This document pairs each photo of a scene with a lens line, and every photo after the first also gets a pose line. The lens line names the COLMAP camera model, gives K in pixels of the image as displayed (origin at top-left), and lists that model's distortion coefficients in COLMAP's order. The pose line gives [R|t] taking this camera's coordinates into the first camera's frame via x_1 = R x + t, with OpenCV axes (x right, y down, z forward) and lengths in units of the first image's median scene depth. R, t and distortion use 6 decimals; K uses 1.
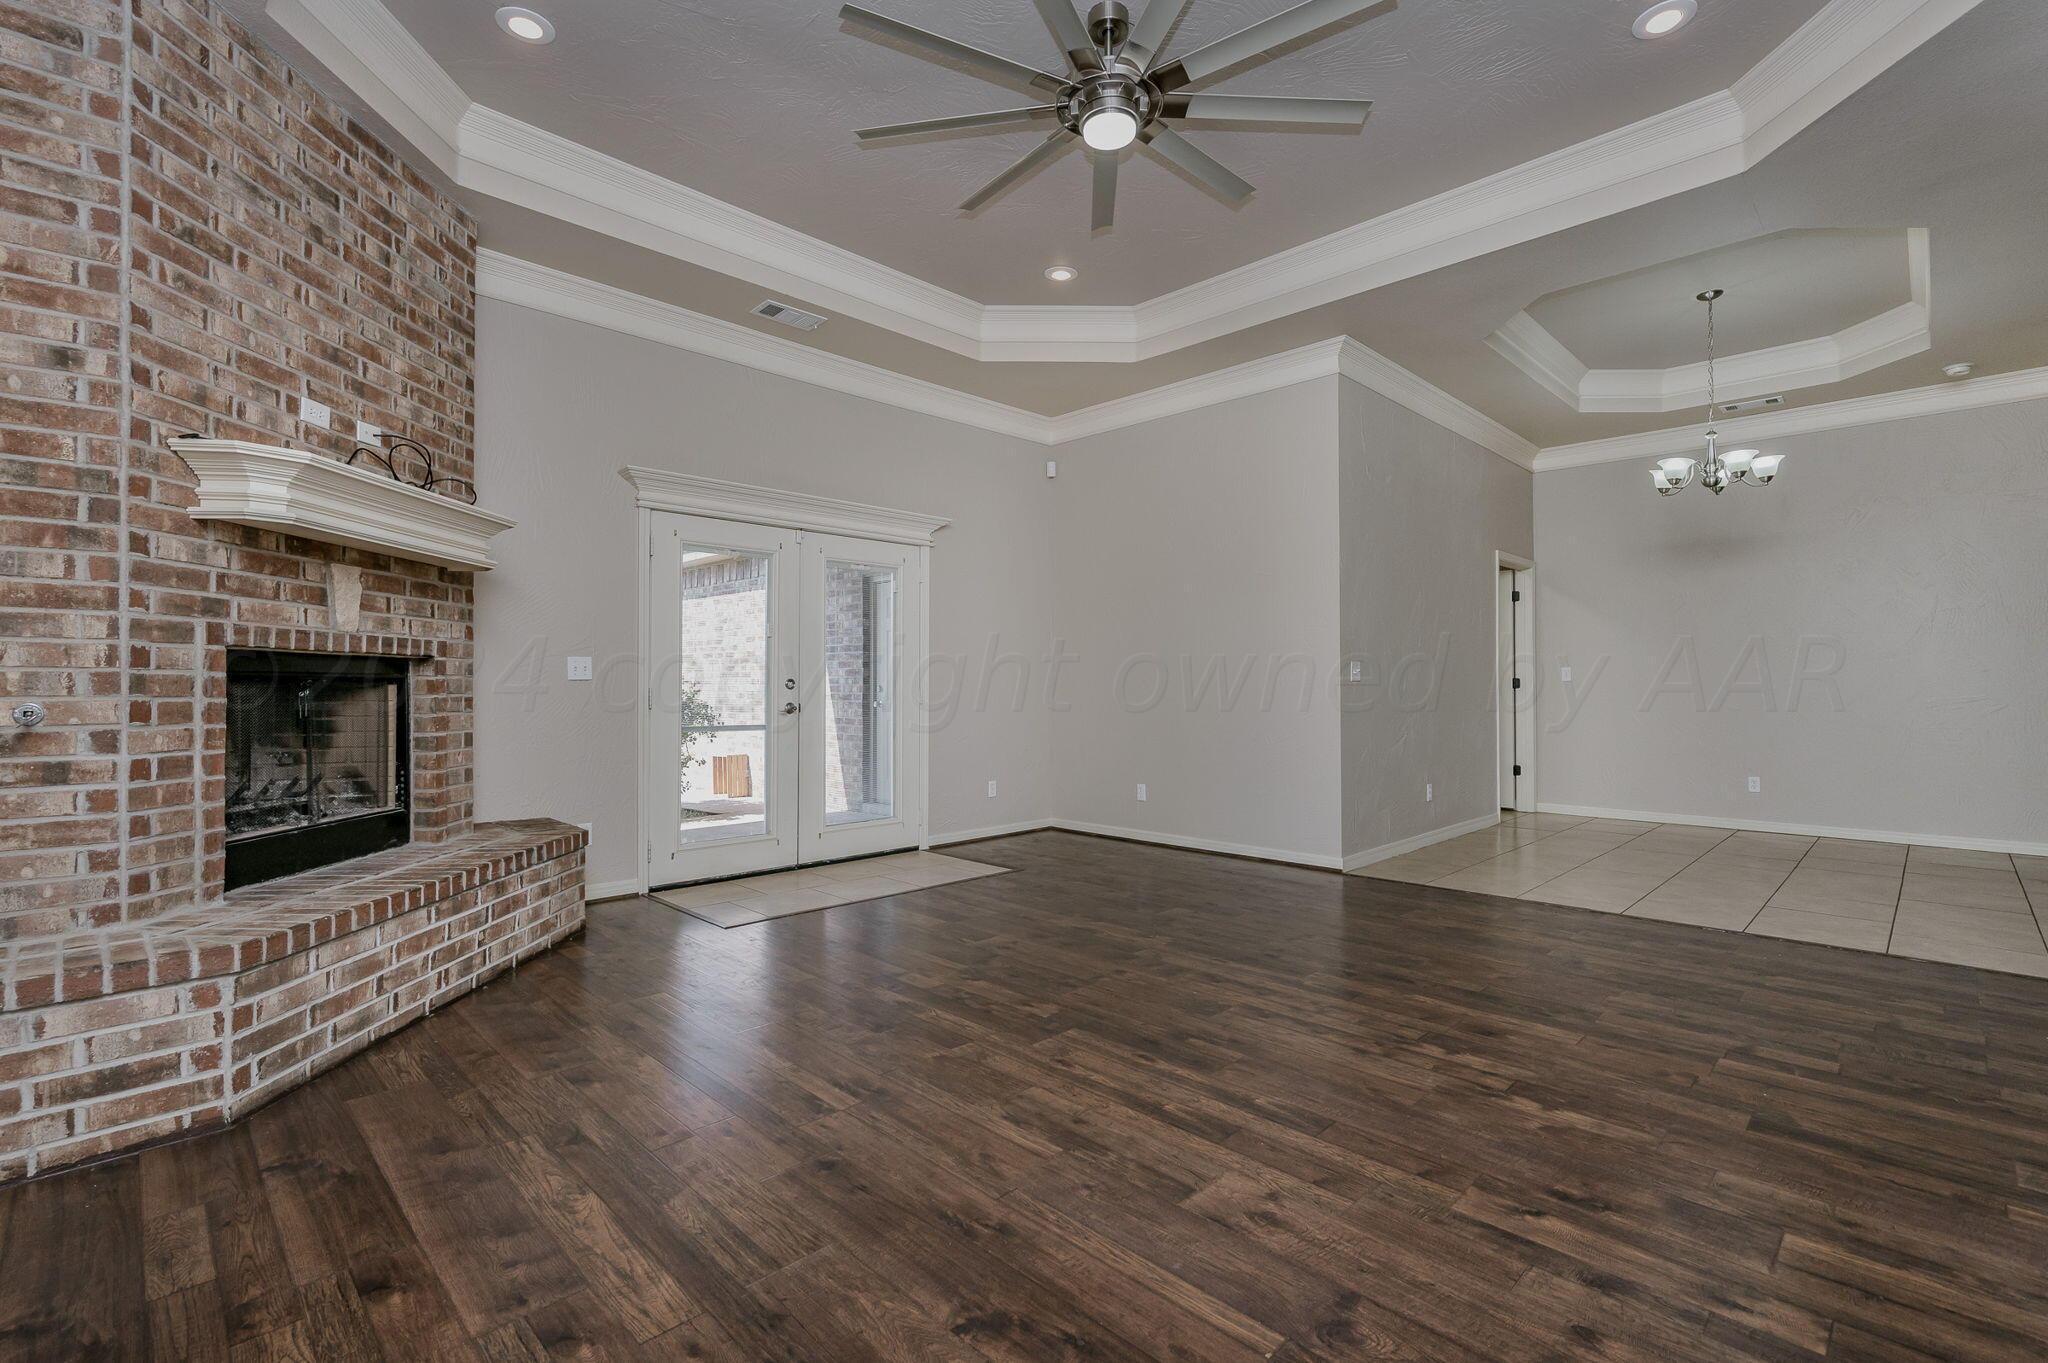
lens RADIAL K [[921.3, 0, 983.8], [0, 921.3, 676.9], [0, 0, 1]] dist [-0.006275, 0.001250]
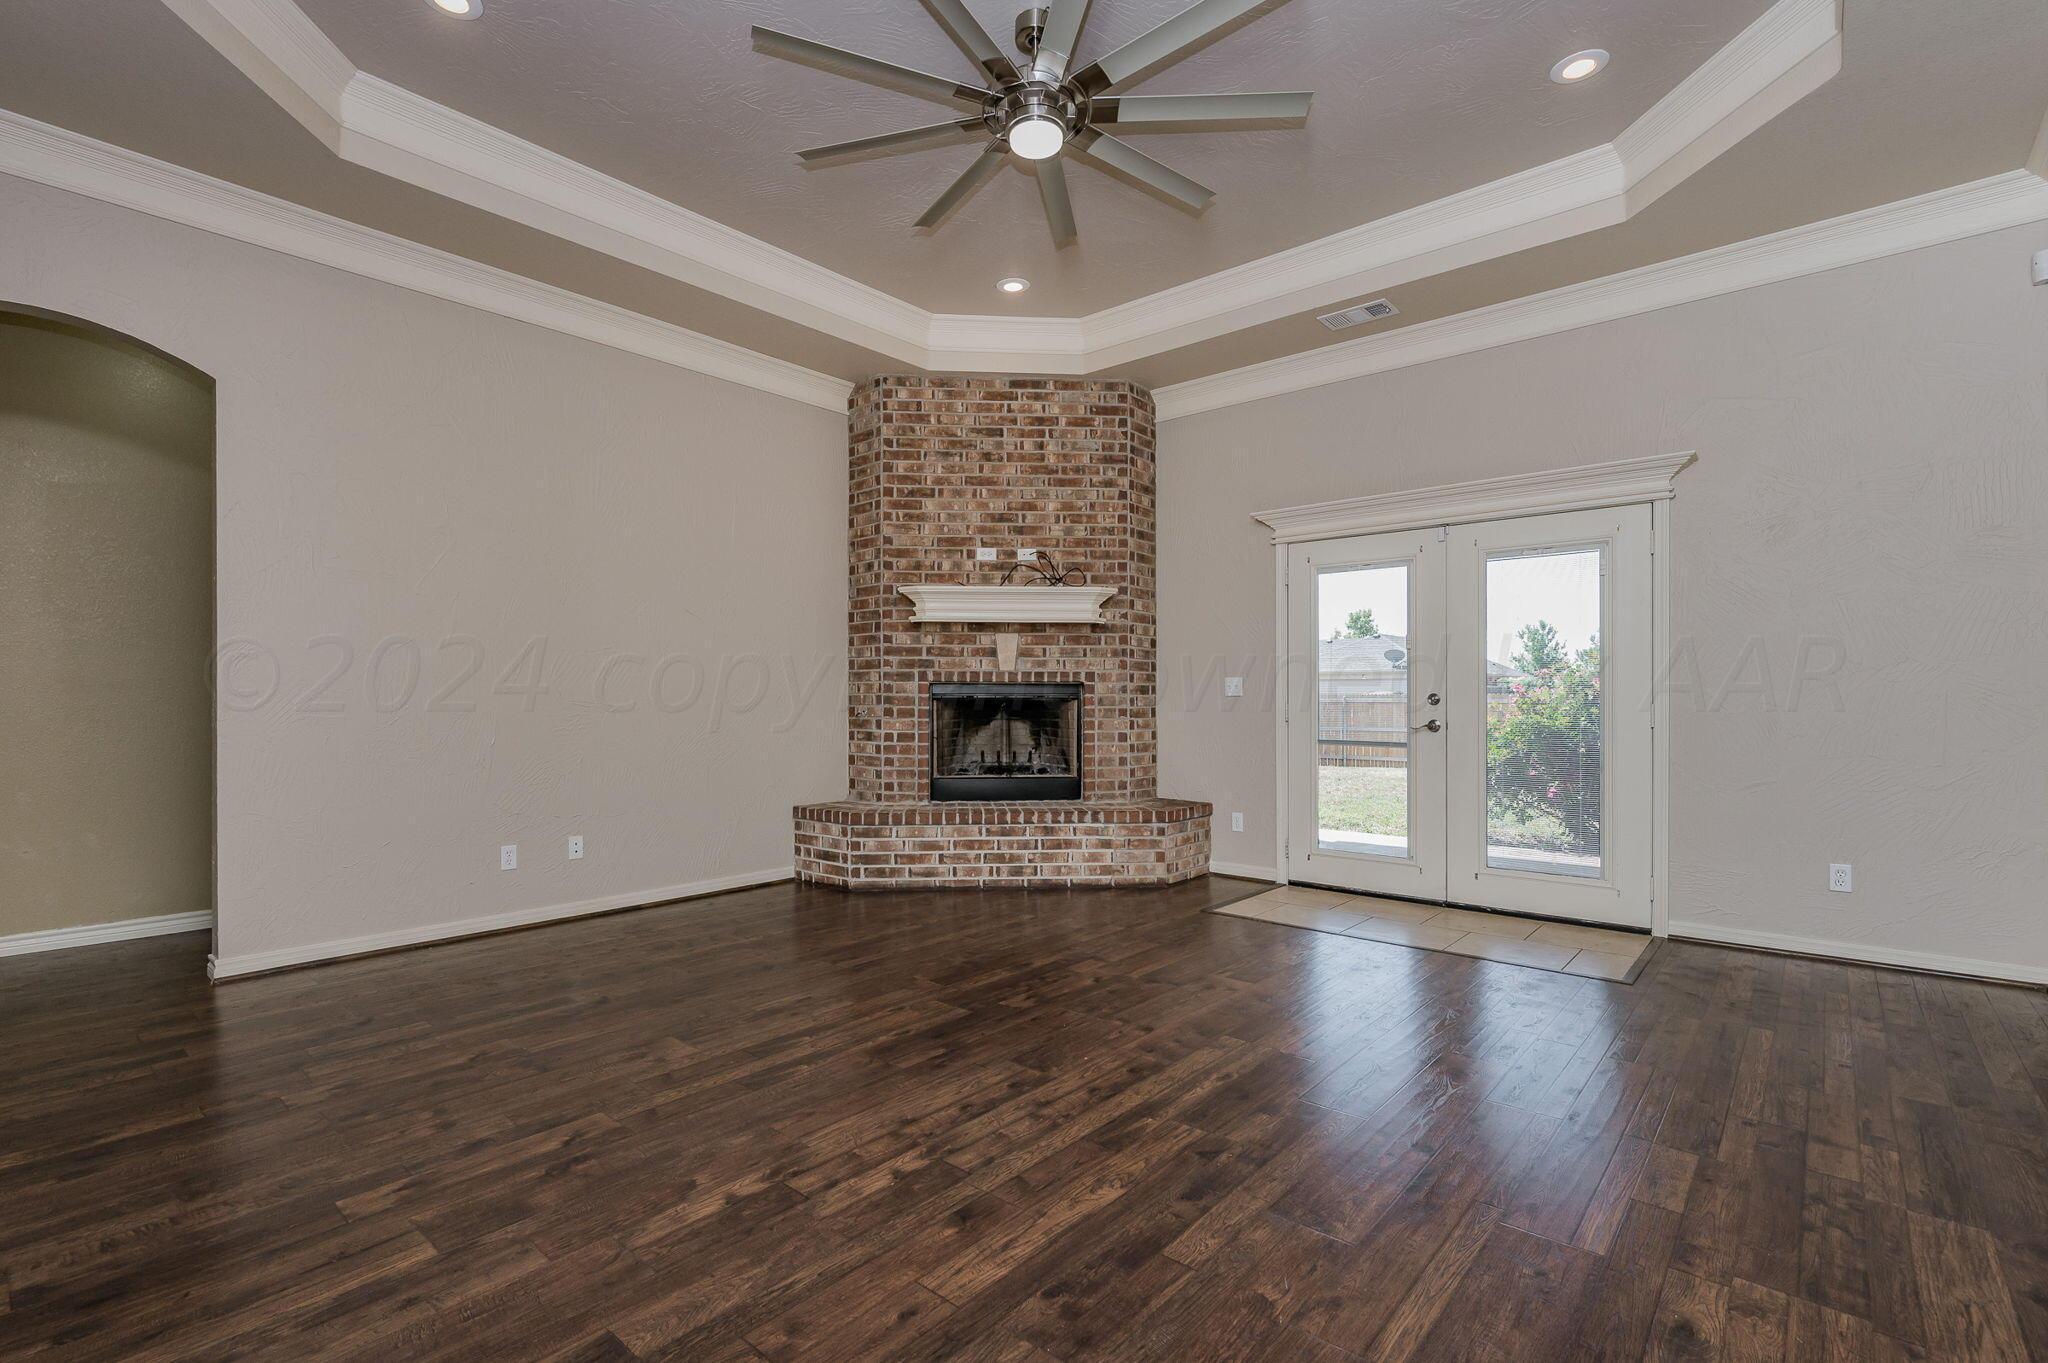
lens RADIAL K [[921.3, 0, 1039.9], [0, 921.3, 697.2], [0, 0, 1]] dist [-0.006275, 0.001250]
pose [[0.104145, -0.000579, -0.994562, 1.306720], [0.009439, 0.999955, 0.000407, 0.003376], [0.994517, -0.009430, 0.104146, 1.047072]]
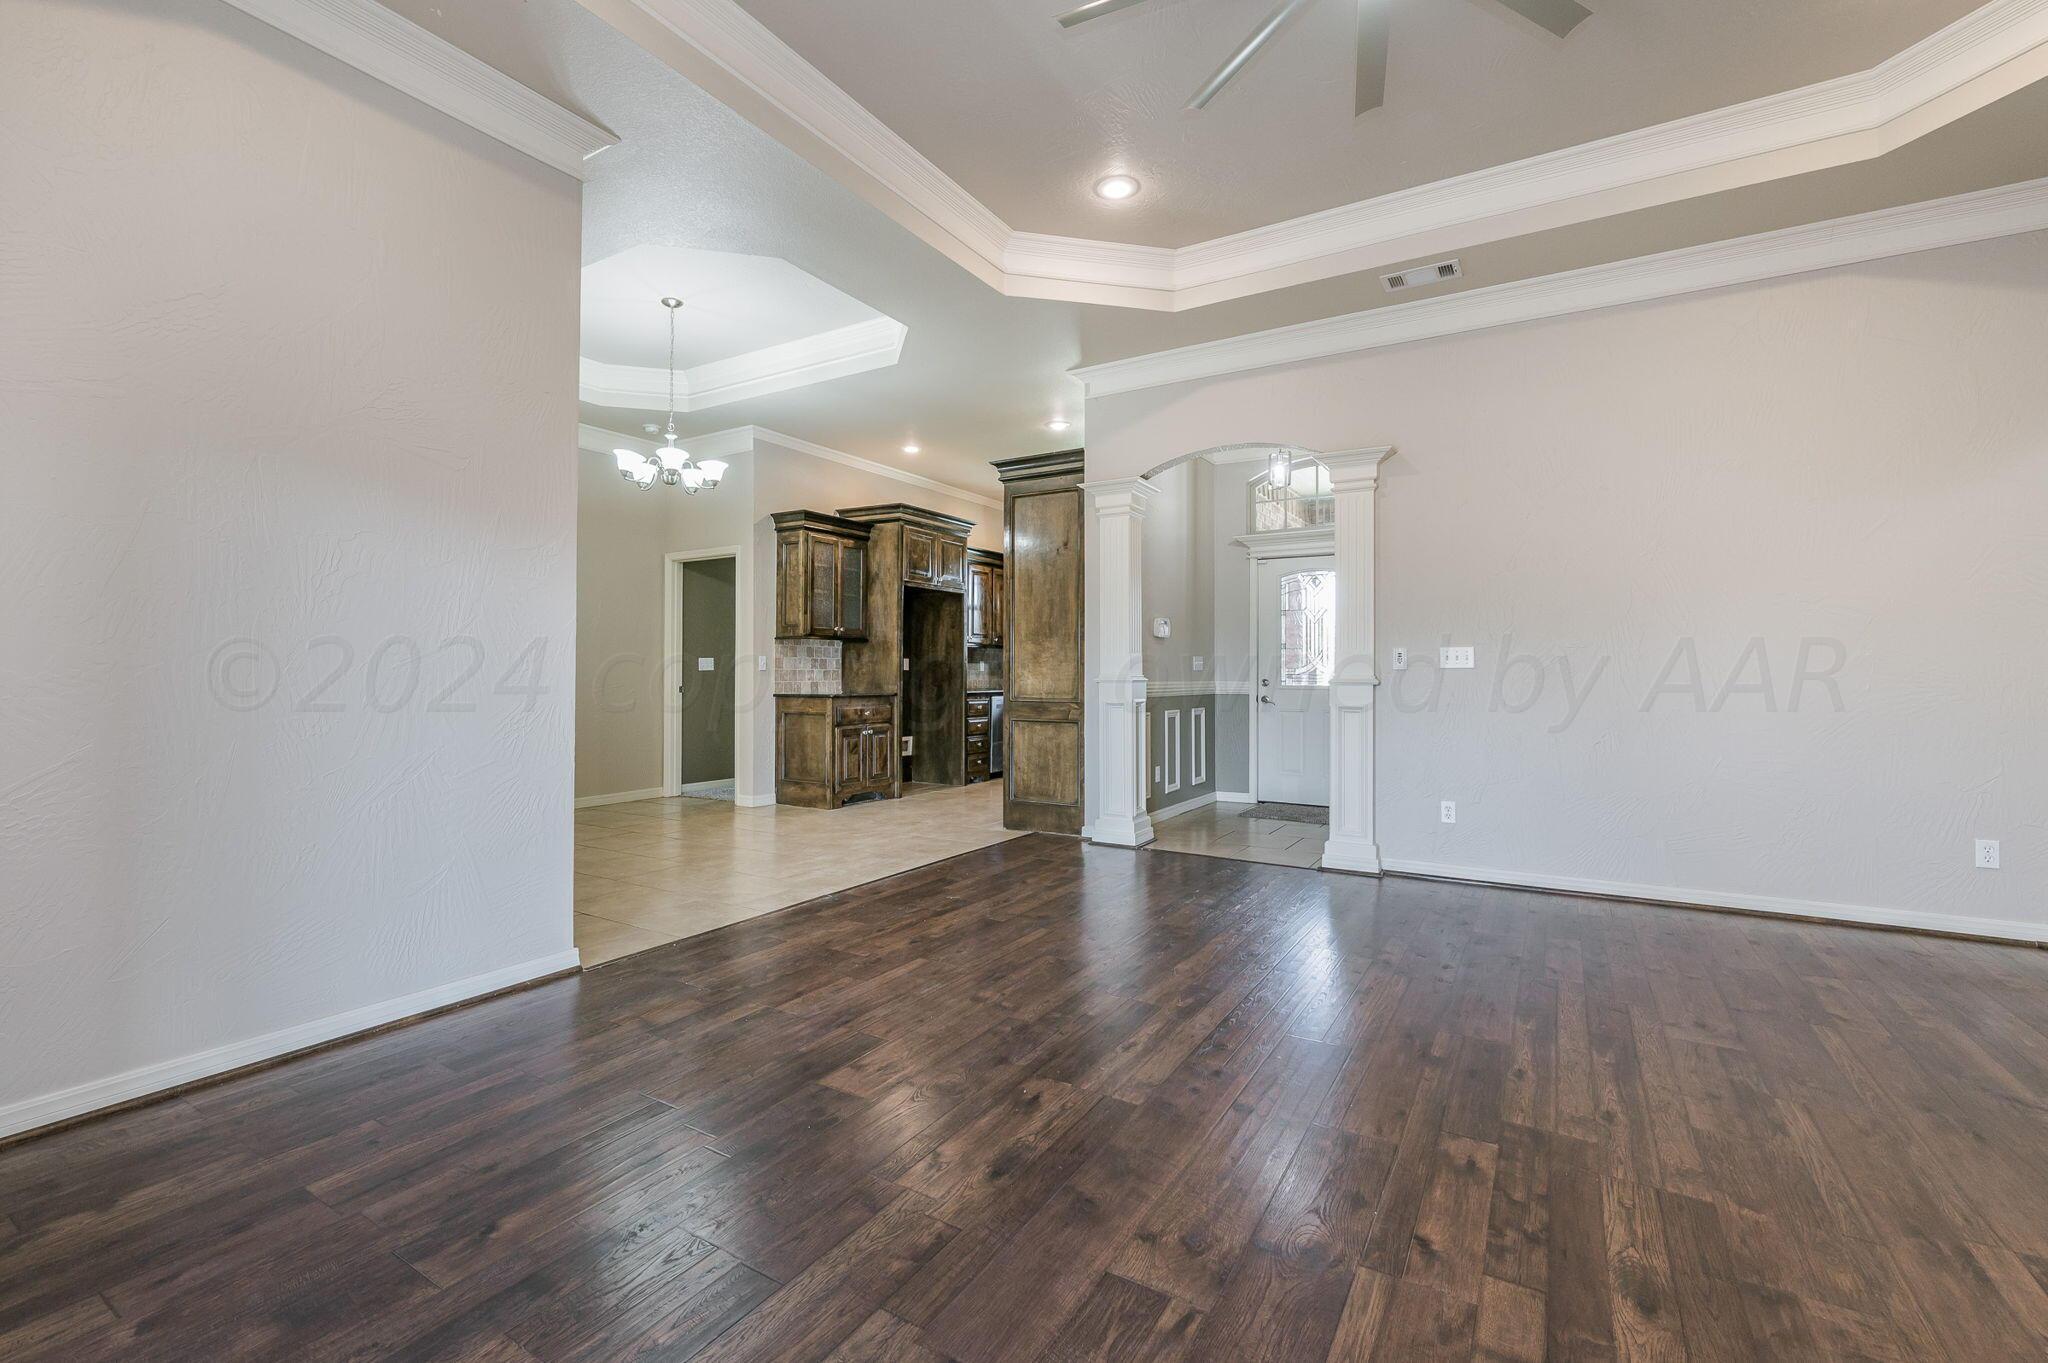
lens RADIAL K [[865.6, 0, 1030.7], [0, 865.6, 674.2], [0, 0, 1]] dist [-0.011869, -0.000528]
pose [[-0.263861, 0.002558, 0.964557, -0.525221], [-0.007438, 0.999961, -0.004687, 0.019469], [-0.964532, -0.008411, -0.263832, 1.693577]]
